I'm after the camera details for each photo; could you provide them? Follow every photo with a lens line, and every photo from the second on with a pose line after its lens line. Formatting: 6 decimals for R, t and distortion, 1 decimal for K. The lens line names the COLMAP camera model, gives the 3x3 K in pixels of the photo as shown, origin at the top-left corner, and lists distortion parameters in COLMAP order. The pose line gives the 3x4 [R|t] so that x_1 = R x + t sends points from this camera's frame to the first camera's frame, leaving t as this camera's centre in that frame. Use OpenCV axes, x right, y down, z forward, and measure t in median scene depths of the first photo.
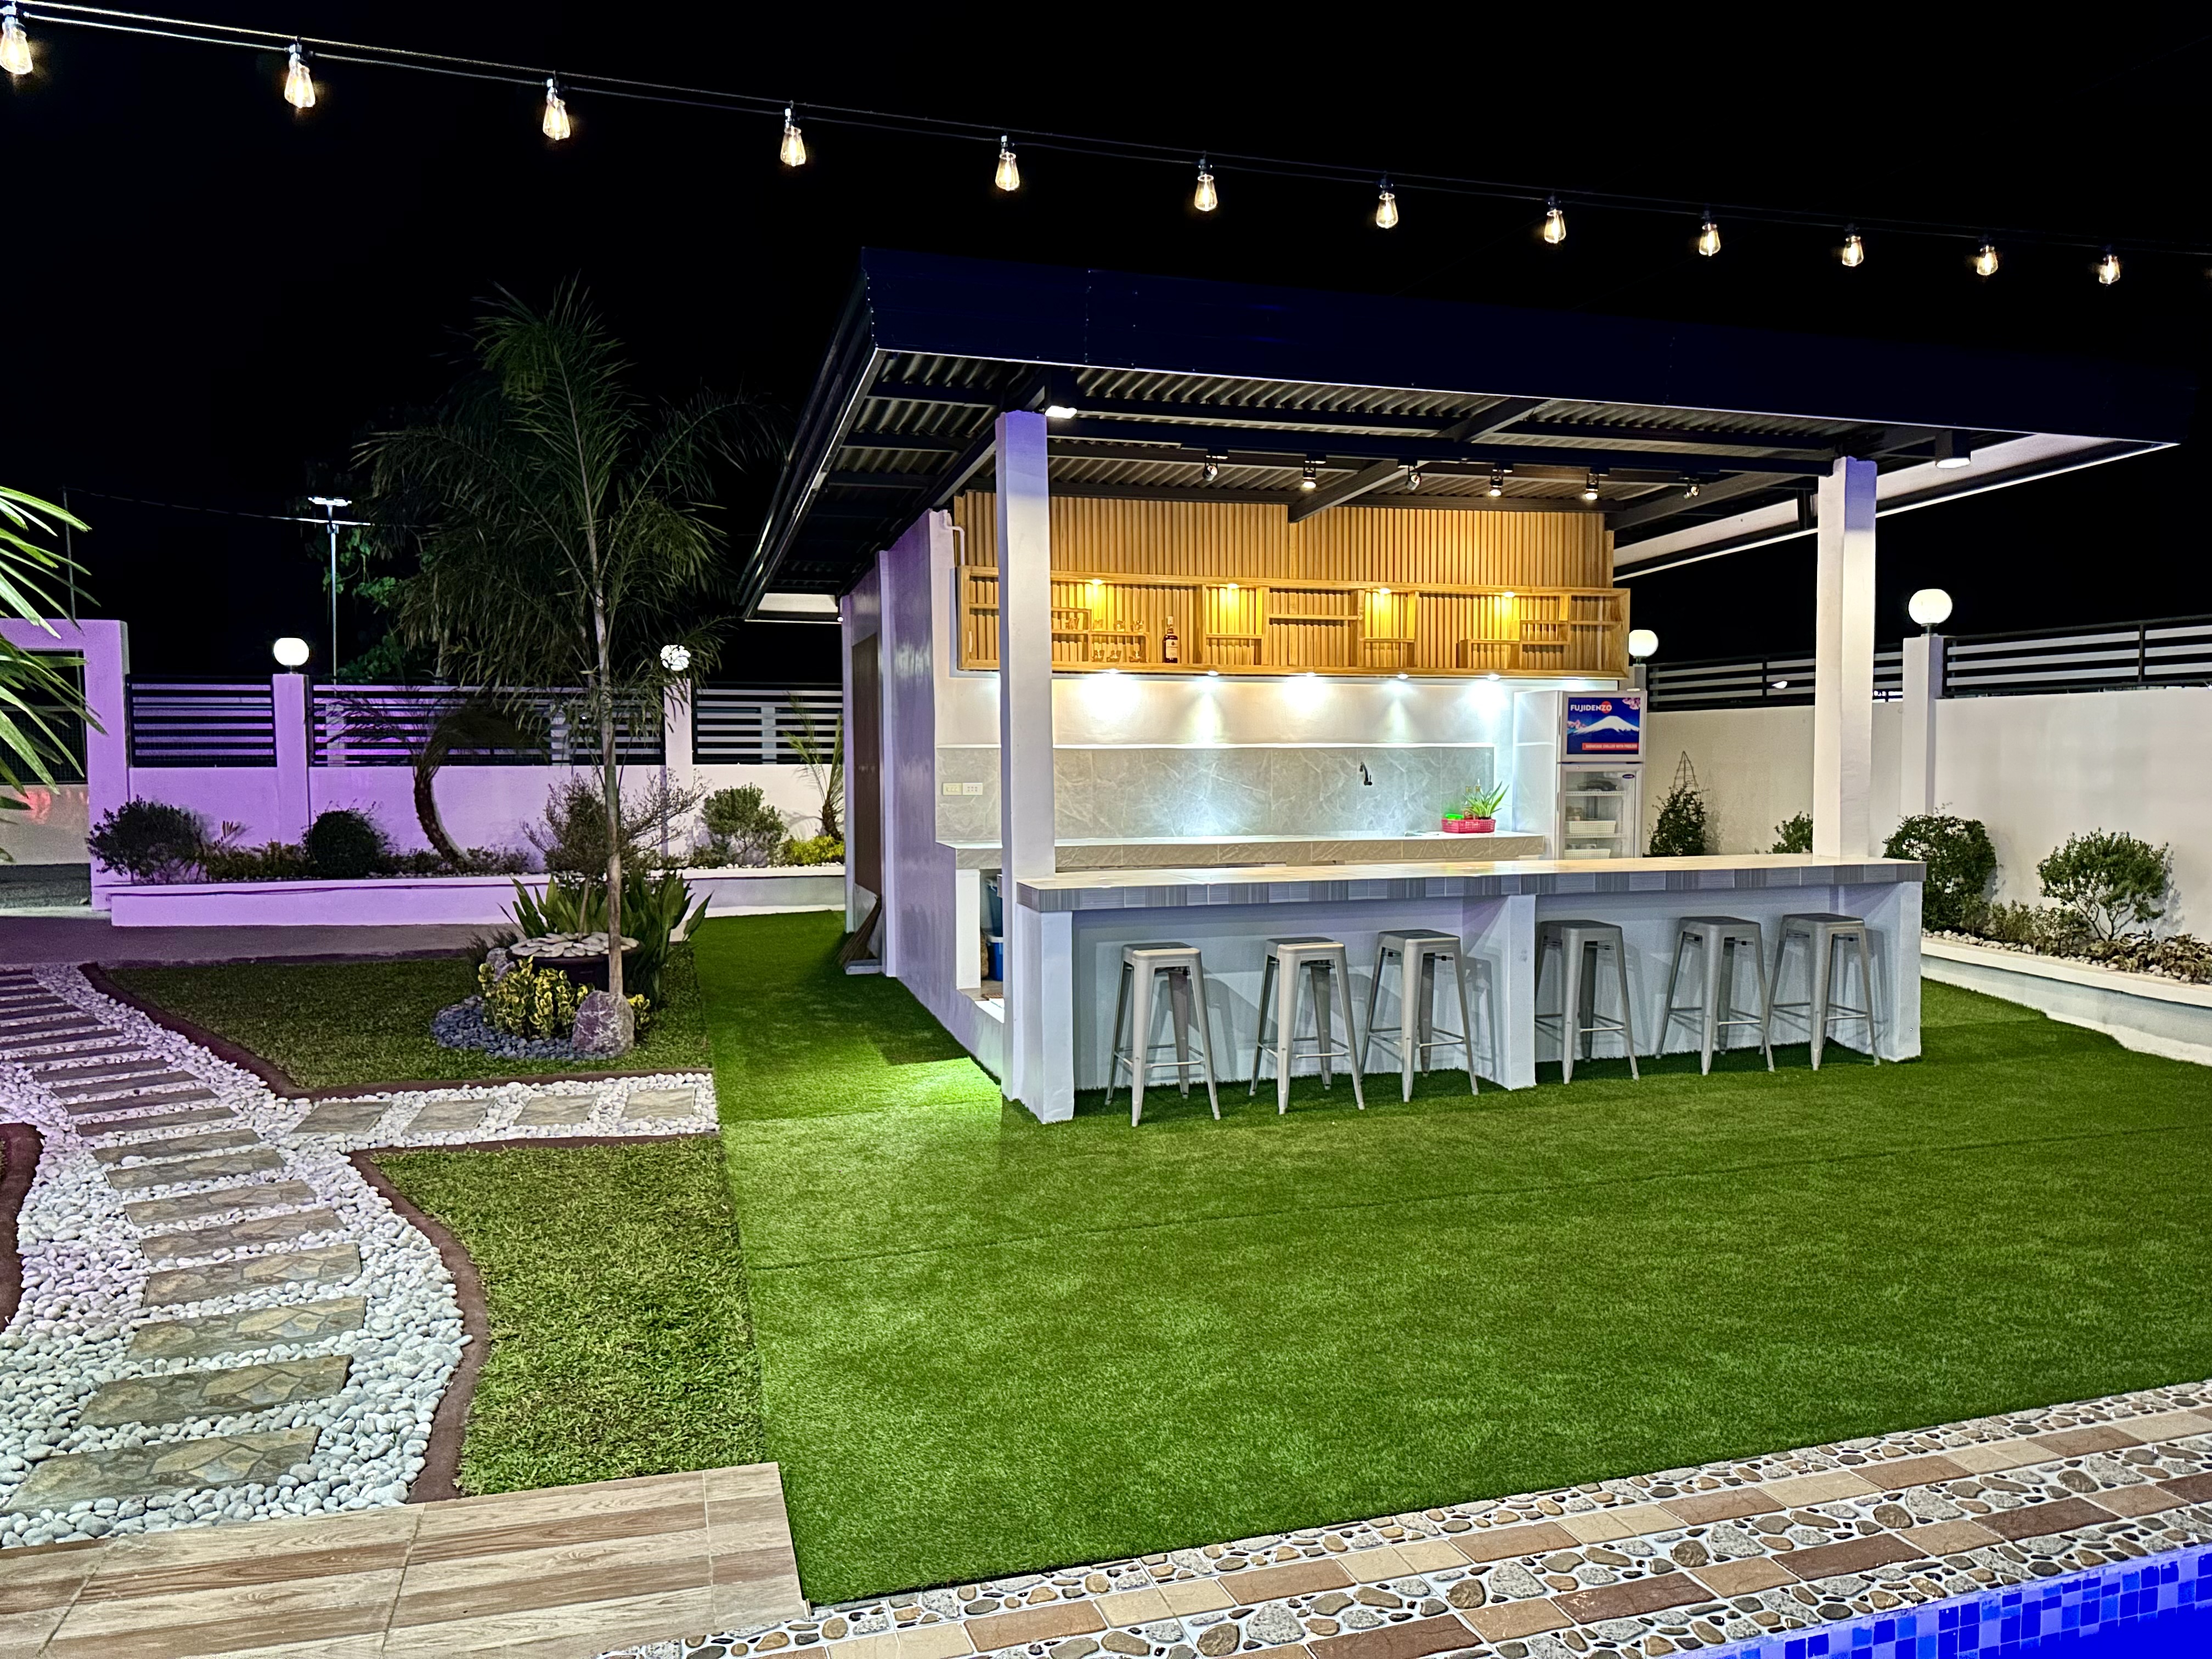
lens RADIAL K [[1531.0, 0, 1117.8], [0, 1531.0, 843.9], [0, 0, 1]] dist [0.031393, -0.042026]
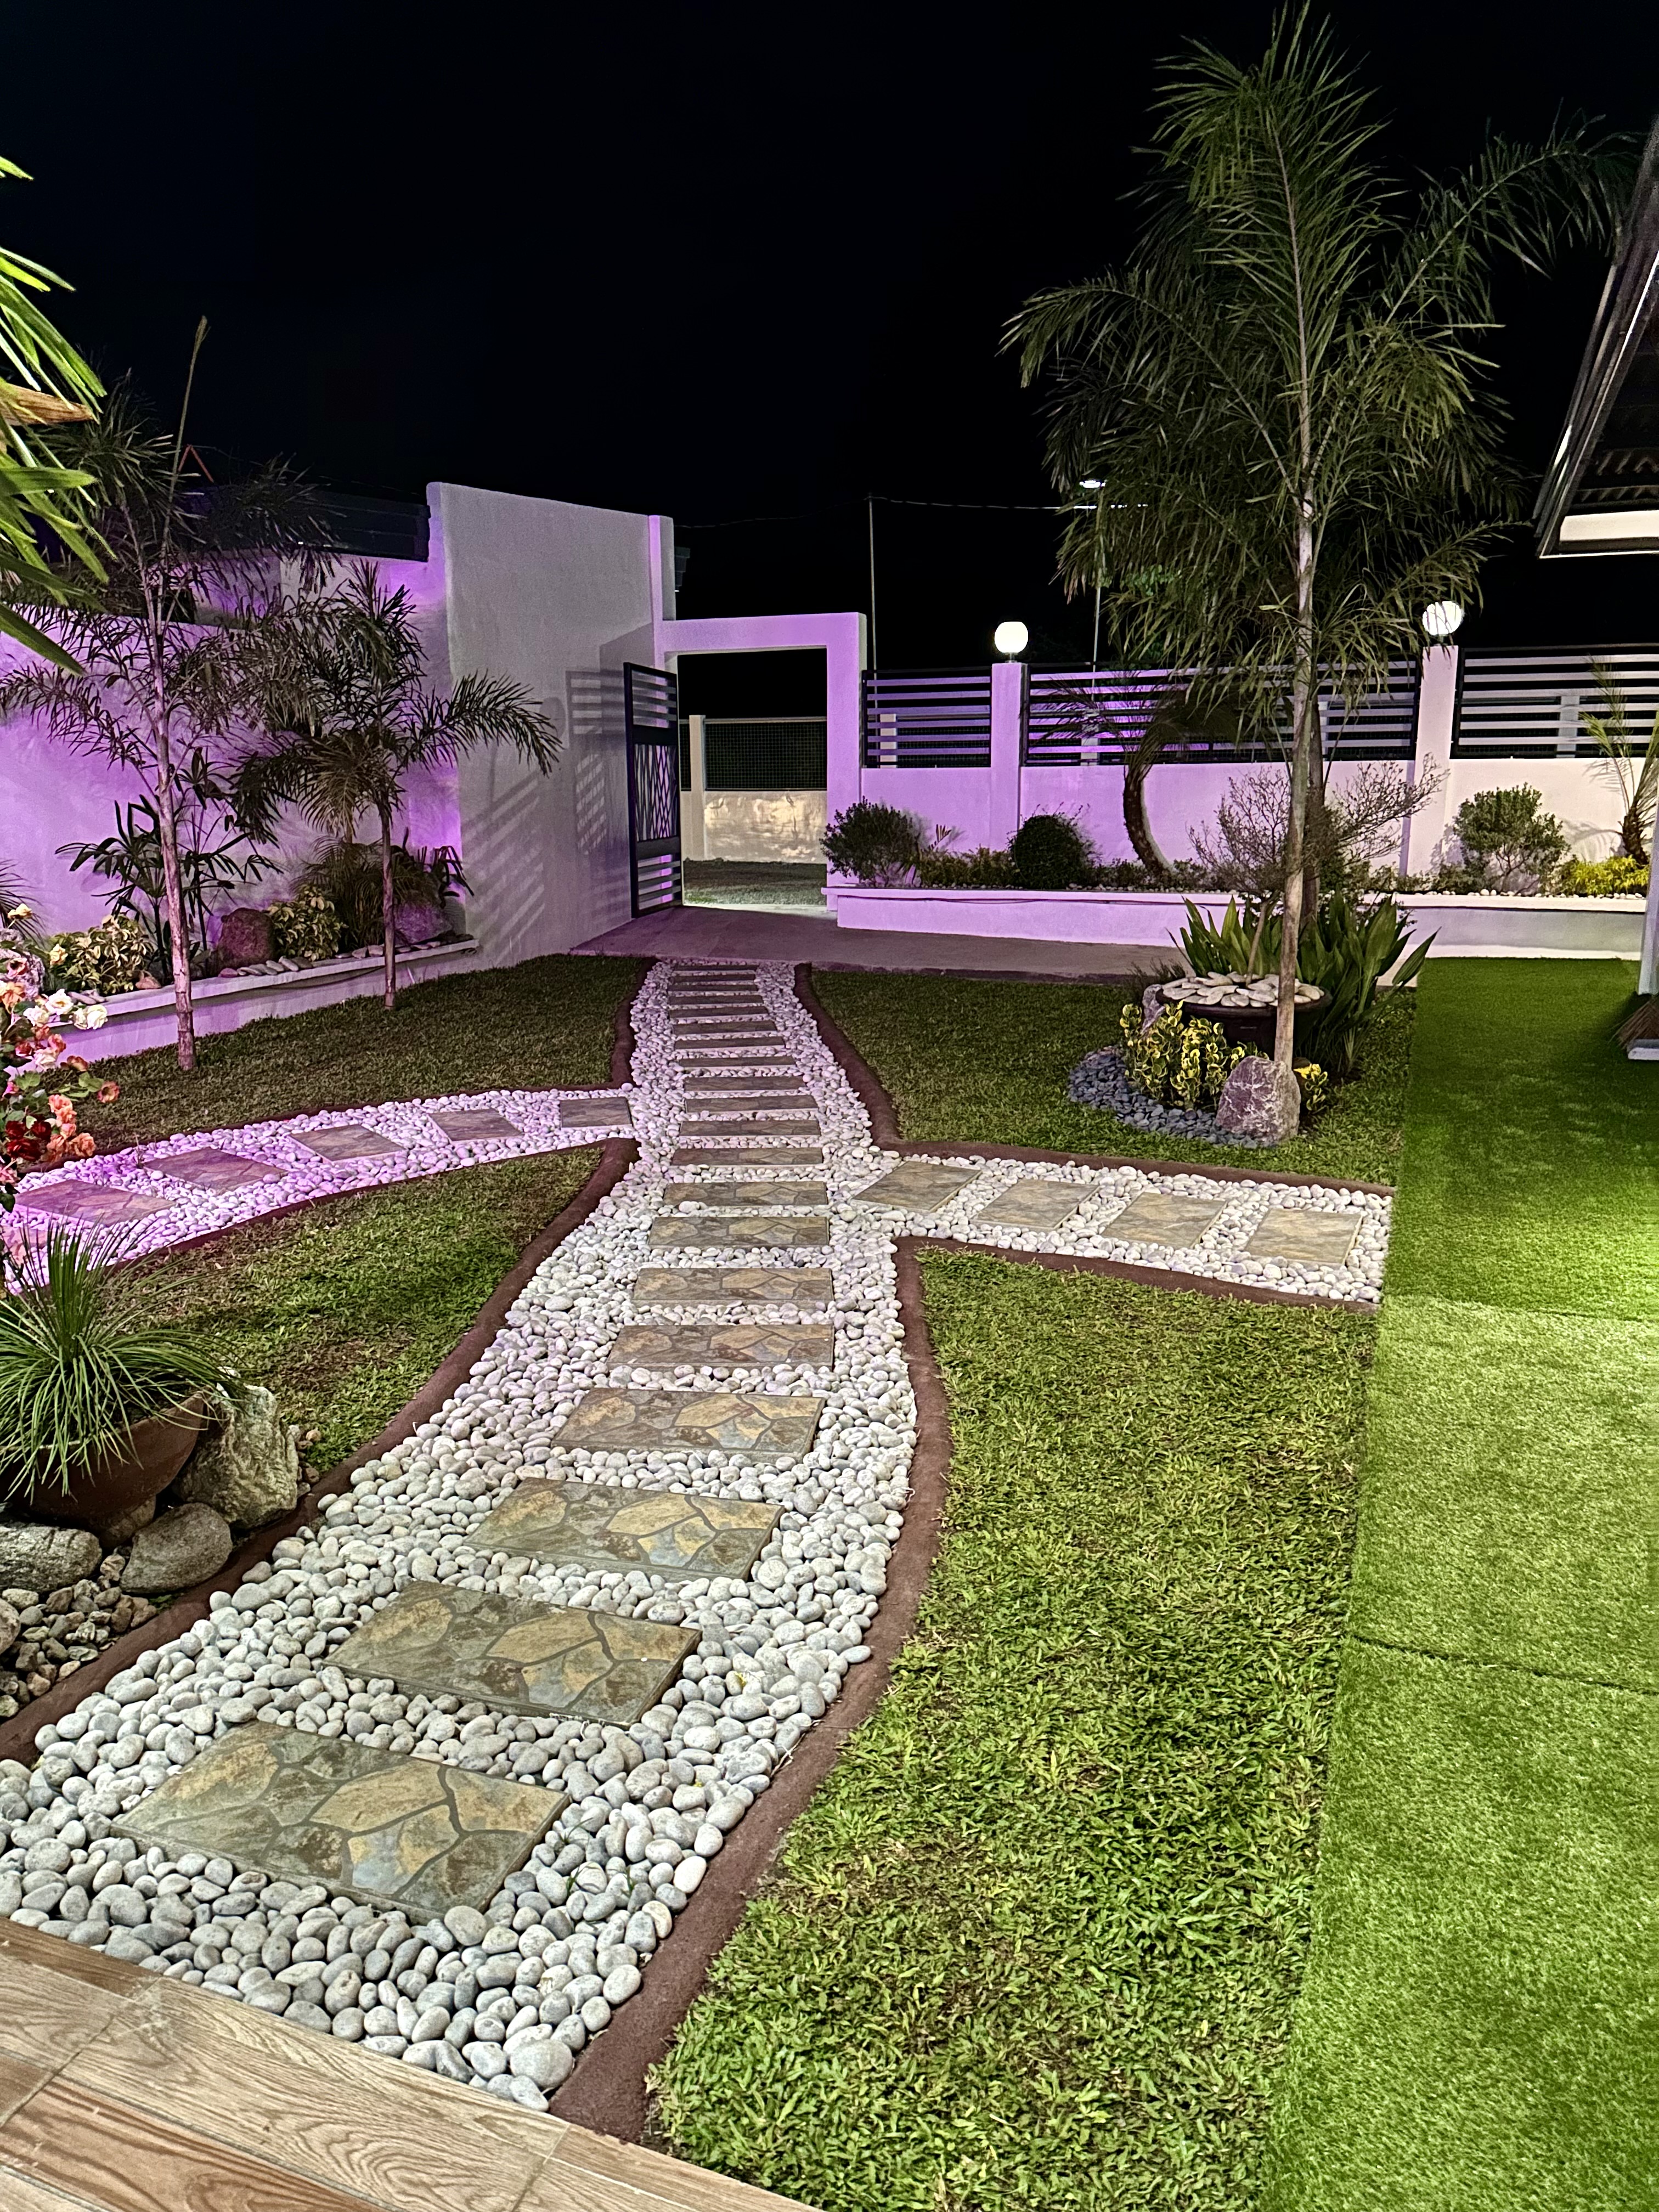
lens RADIAL K [[1531.0, 0, 816.0], [0, 1531.0, 1115.1], [0, 0, 1]] dist [0.031393, -0.042026]
pose [[0.783212, 0.131491, -0.607692, -0.048181], [-0.030719, 0.984371, 0.173405, 0.001250], [0.620995, -0.117145, 0.775011, 0.286576]]
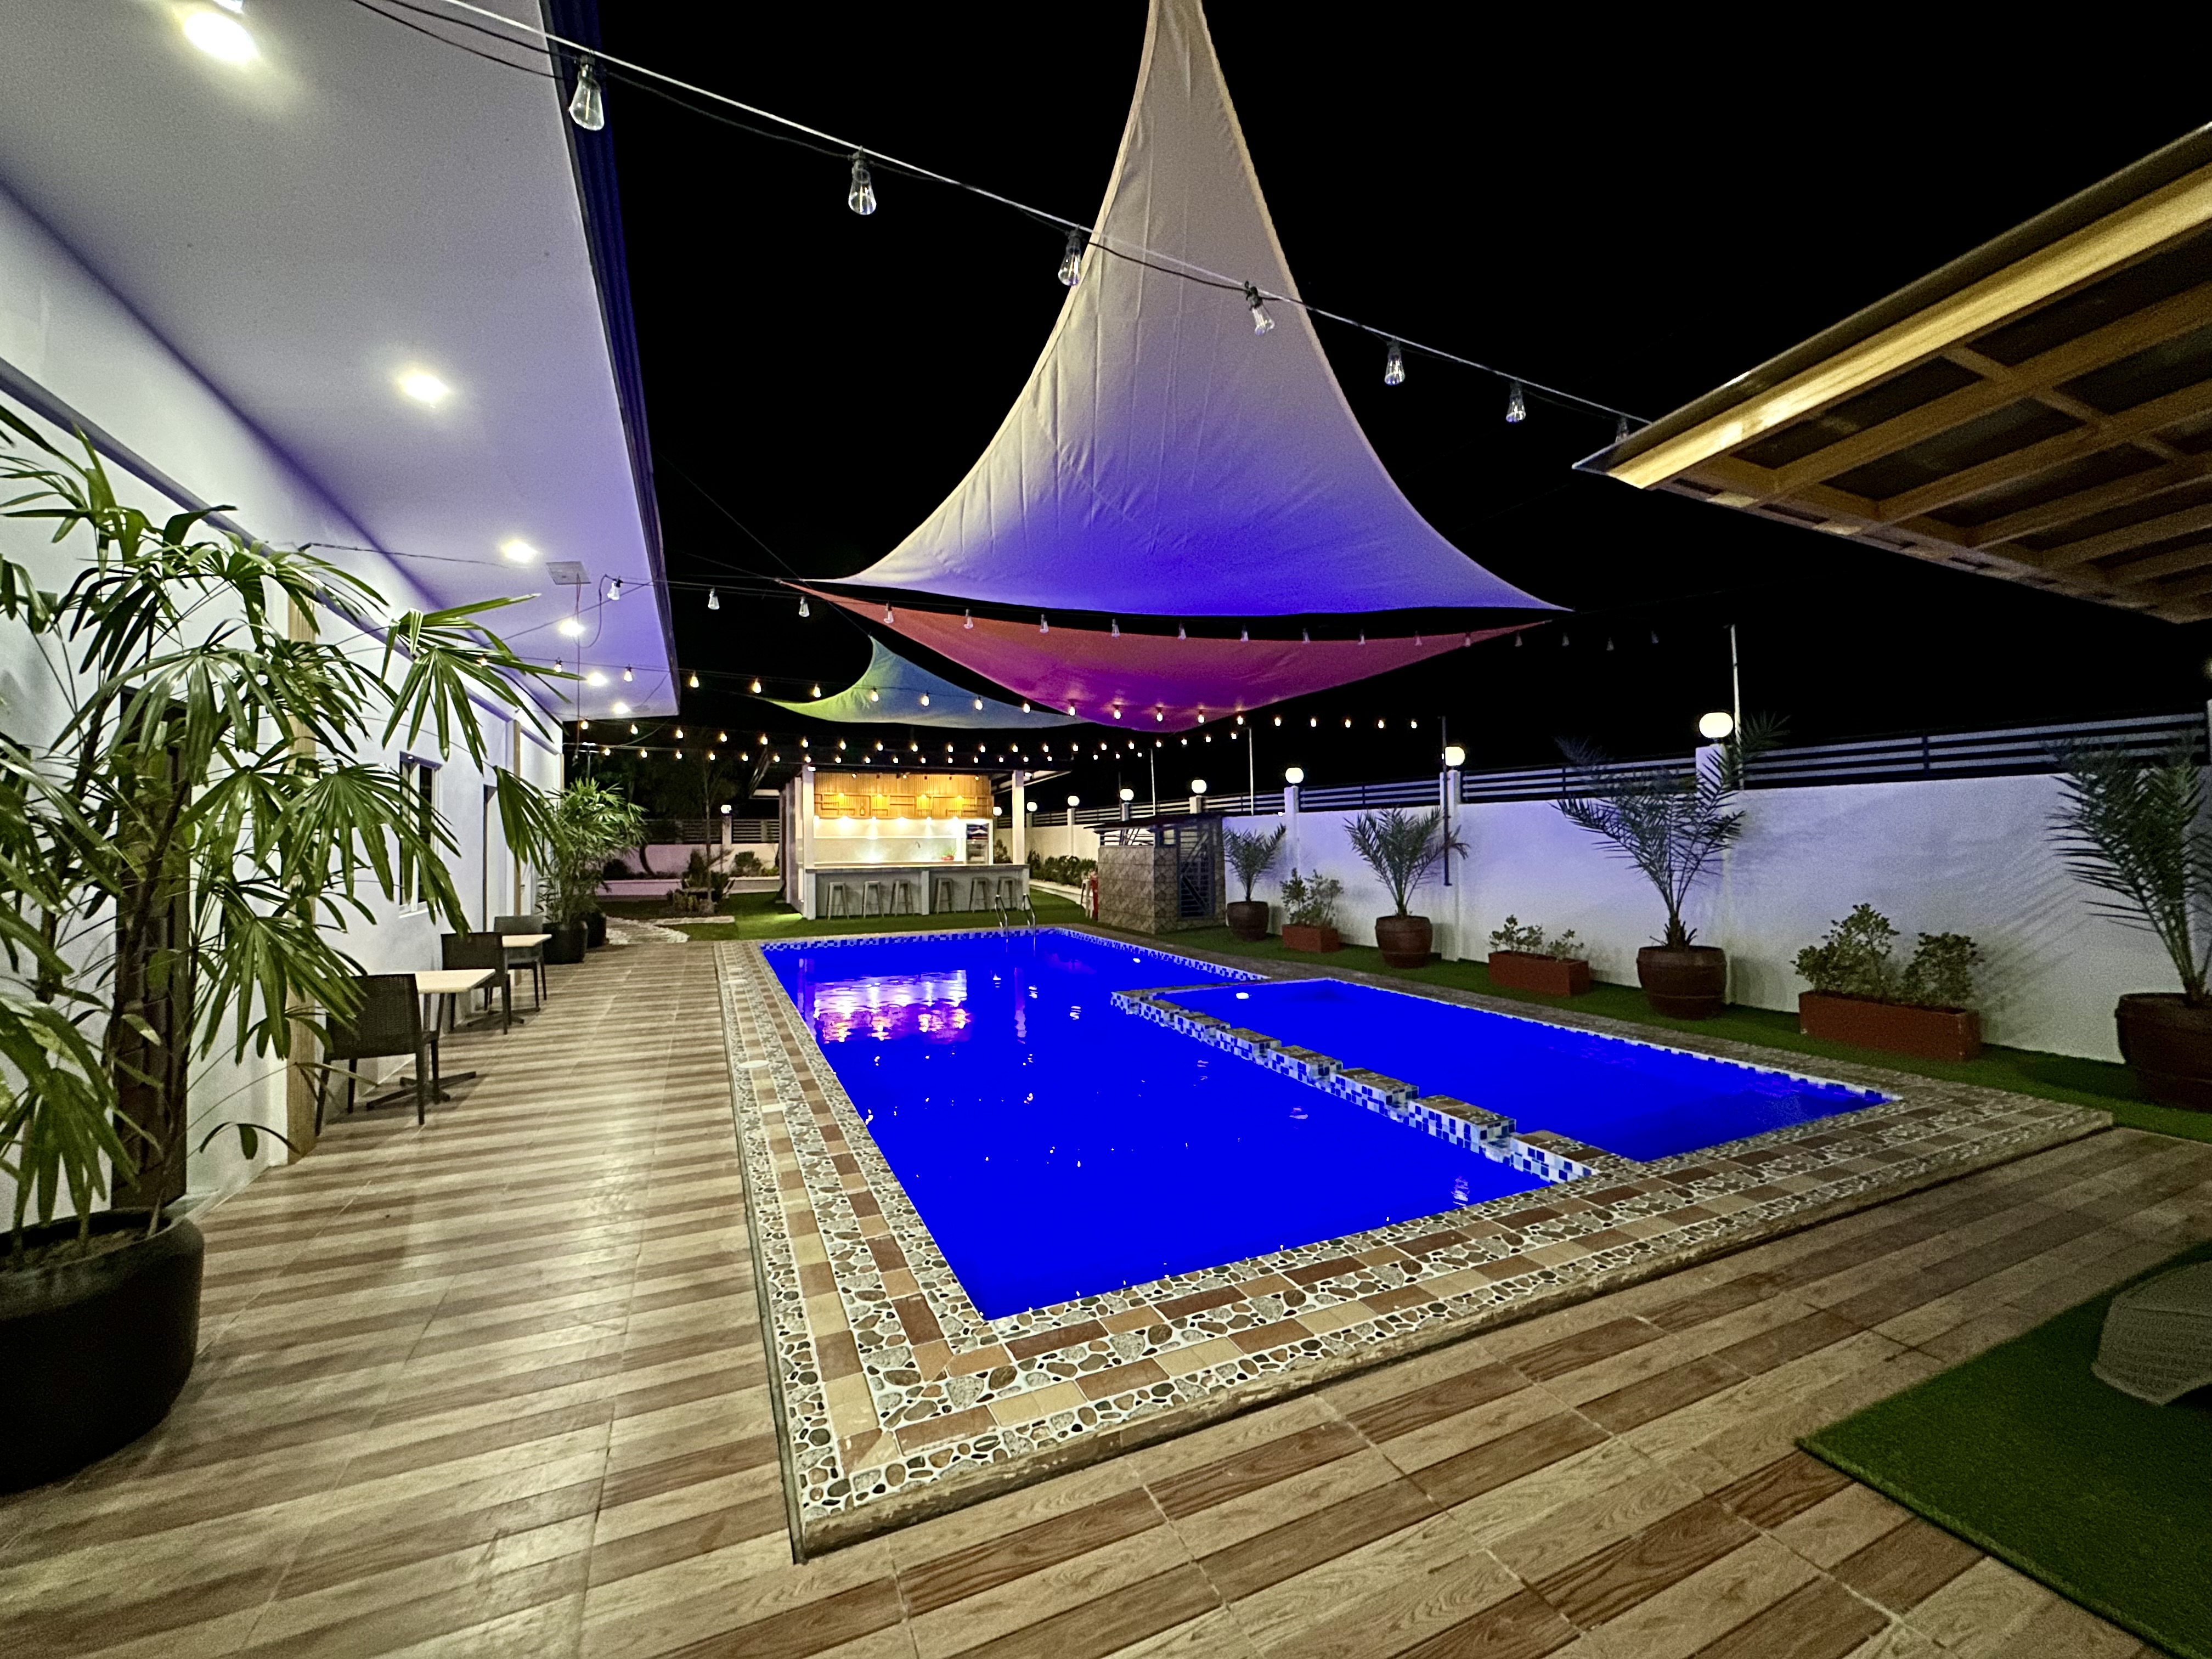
lens RADIAL K [[870.6, 0, 1108.1], [0, 870.6, 822.2], [0, 0, 1]] dist [-0.001276, -0.000037]
pose [[0.990508, 0.001423, 0.137445, 0.393953], [0.009880, 0.996623, -0.081523, 0.092814], [-0.137097, 0.082107, 0.987149, -1.413616]]
